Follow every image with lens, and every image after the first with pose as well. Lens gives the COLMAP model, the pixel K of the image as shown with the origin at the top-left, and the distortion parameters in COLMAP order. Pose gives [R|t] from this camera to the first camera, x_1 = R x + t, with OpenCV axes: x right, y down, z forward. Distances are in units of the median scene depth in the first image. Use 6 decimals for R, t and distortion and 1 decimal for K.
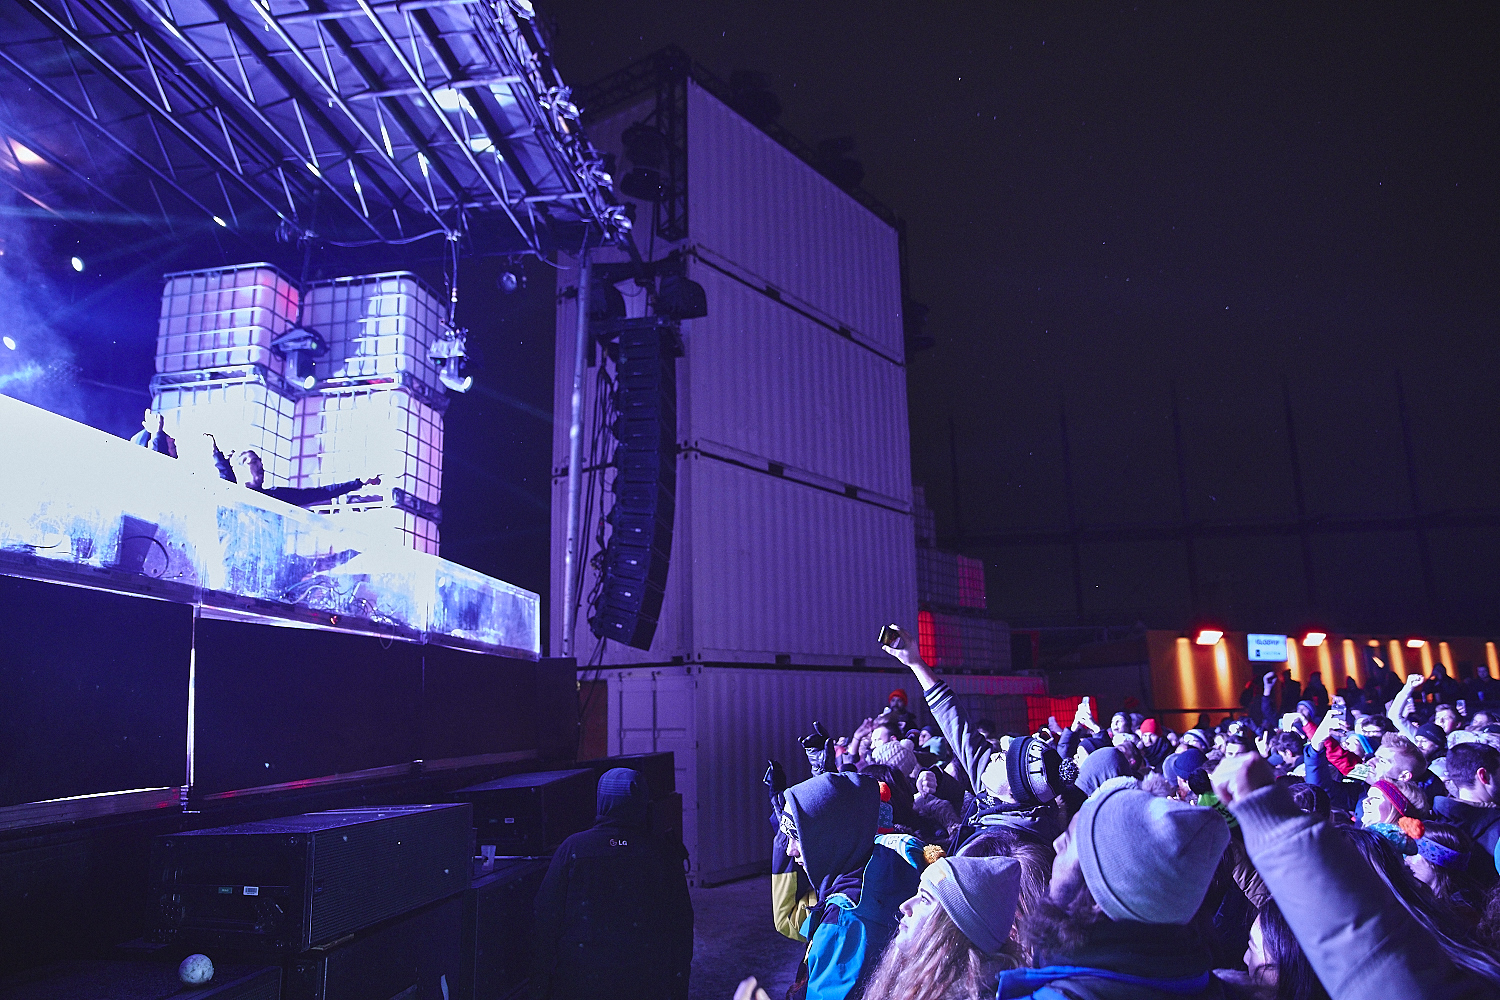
lens RADIAL K [[1062.1, 0, 750.0], [0, 1062.1, 500.0], [0, 0, 1]] dist [-0.151483, 0.103686]
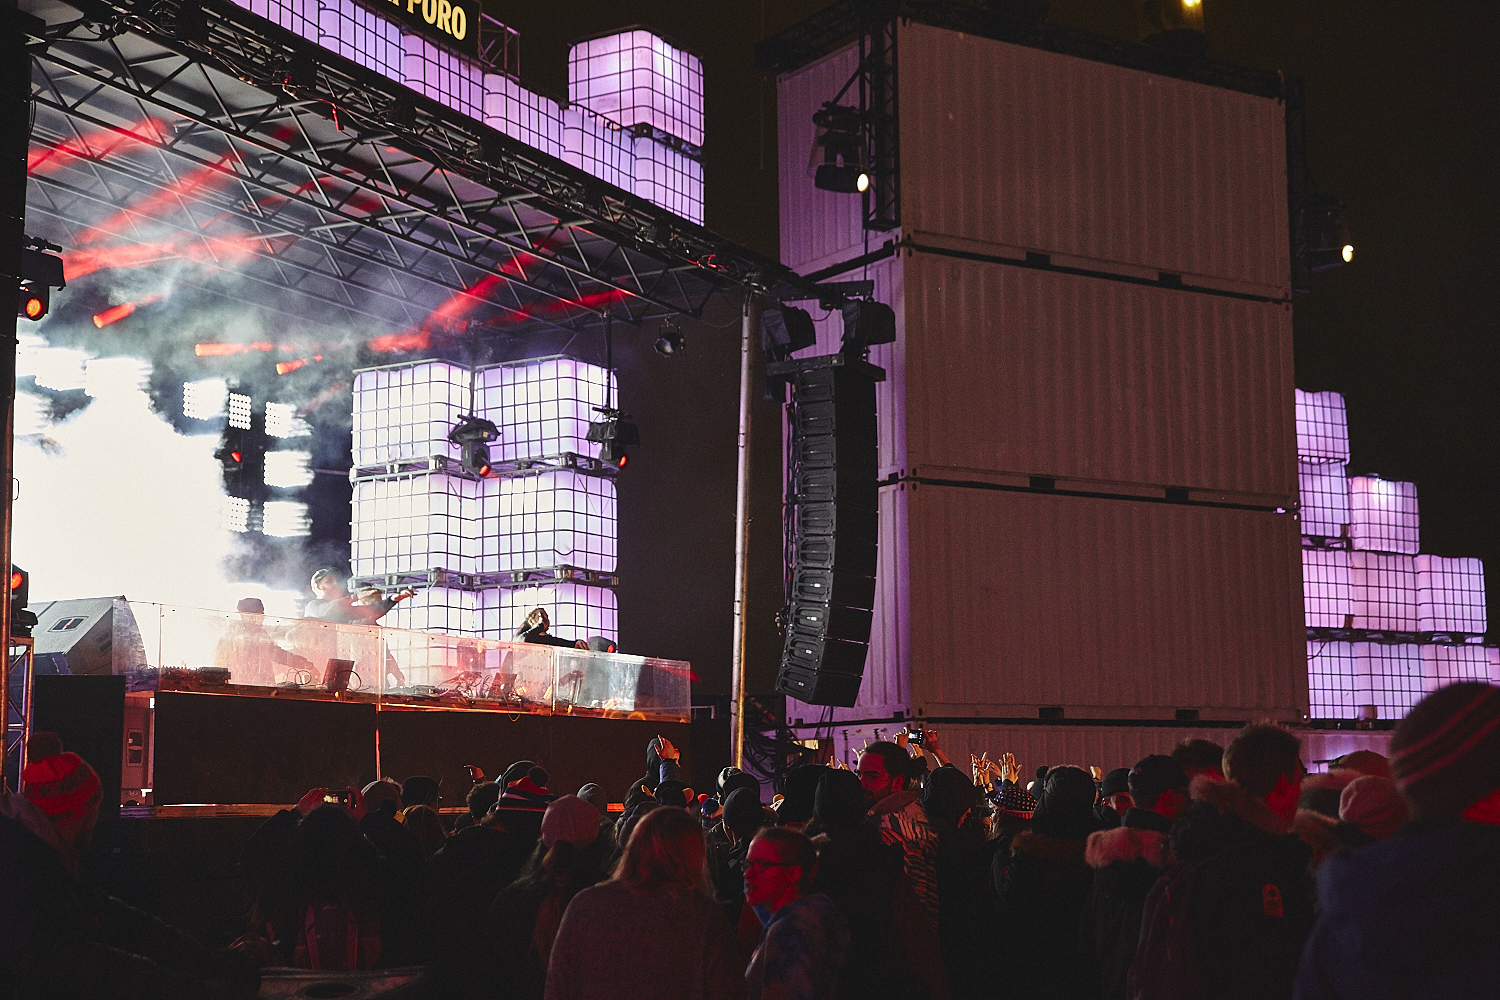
lens RADIAL K [[2356.6, 0, 750.0], [0, 2356.6, 500.0], [0, 0, 1]] dist [0.070971, 0.071075]
pose [[0.927874, -0.038943, -0.370854, 0.691068], [0.065561, 0.996077, 0.059438, -0.195964], [0.367084, -0.079464, 0.926787, -1.097659]]
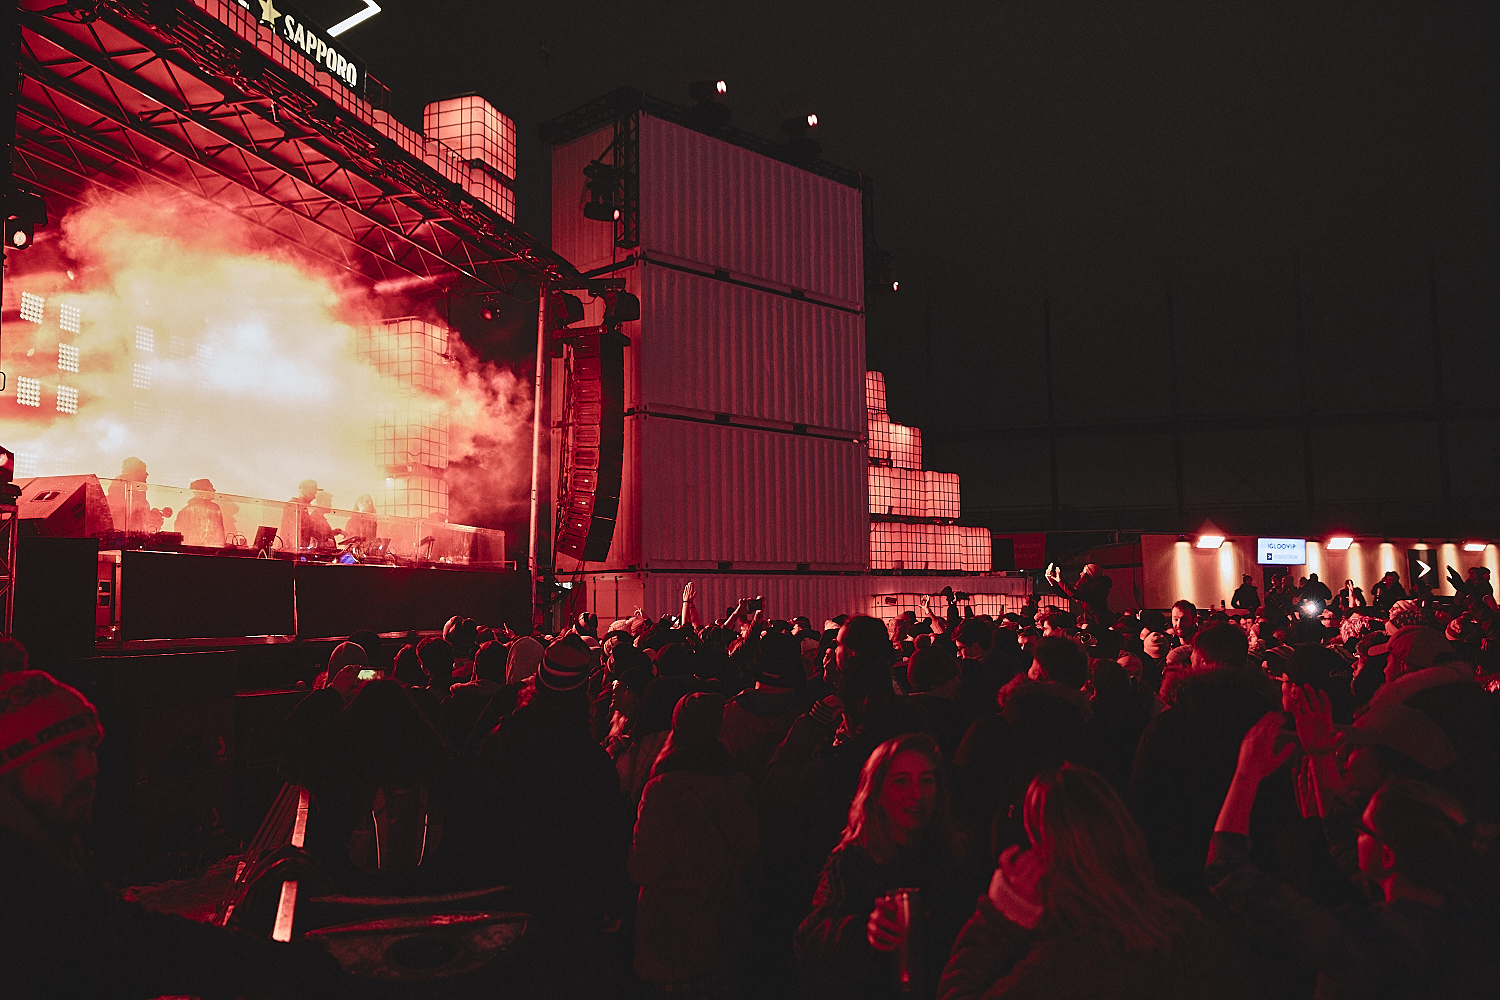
lens RADIAL K [[1291.9, 0, 777.3], [0, 1291.9, 502.1], [0, 0, 1]] dist [-0.119275, 0.135452]
pose [[0.991260, -0.004888, -0.131830, 0.414226], [0.020391, 0.992981, 0.116507, -0.152864], [0.130336, -0.118177, 0.984402, -0.752610]]
